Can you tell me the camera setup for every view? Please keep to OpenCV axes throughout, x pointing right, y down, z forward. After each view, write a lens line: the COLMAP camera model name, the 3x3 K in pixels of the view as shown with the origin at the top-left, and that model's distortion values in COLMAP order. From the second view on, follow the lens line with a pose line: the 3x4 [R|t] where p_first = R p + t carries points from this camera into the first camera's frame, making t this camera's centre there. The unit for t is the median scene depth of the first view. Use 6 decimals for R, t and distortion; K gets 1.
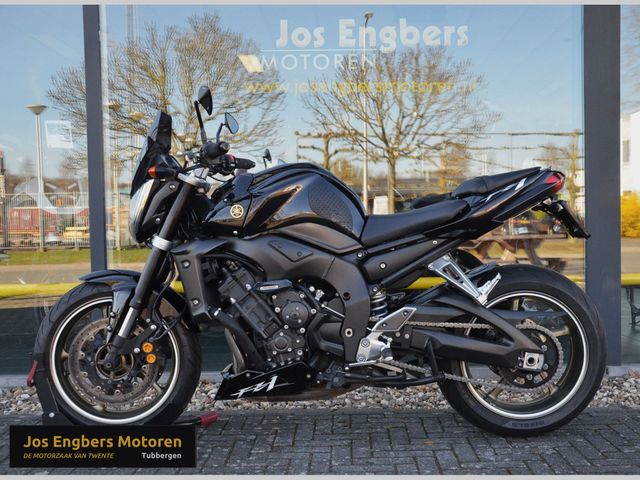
lens RADIAL K [[712.9, 0, 321.7], [0, 712.9, 267.5], [0, 0, 1]] dist [0.007044, 0.018593]
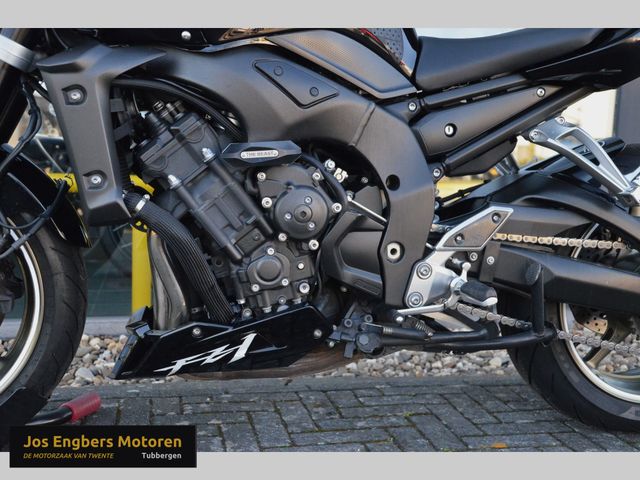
lens RADIAL K [[779.6, 0, 331.6], [0, 779.6, 248.1], [0, 0, 1]] dist [-0.000906, 0.426048]
pose [[0.970770, 0.020525, 0.239132, -0.145162], [-0.035674, 0.997609, 0.059196, 0.056355], [-0.237345, -0.065996, 0.969181, 0.451780]]
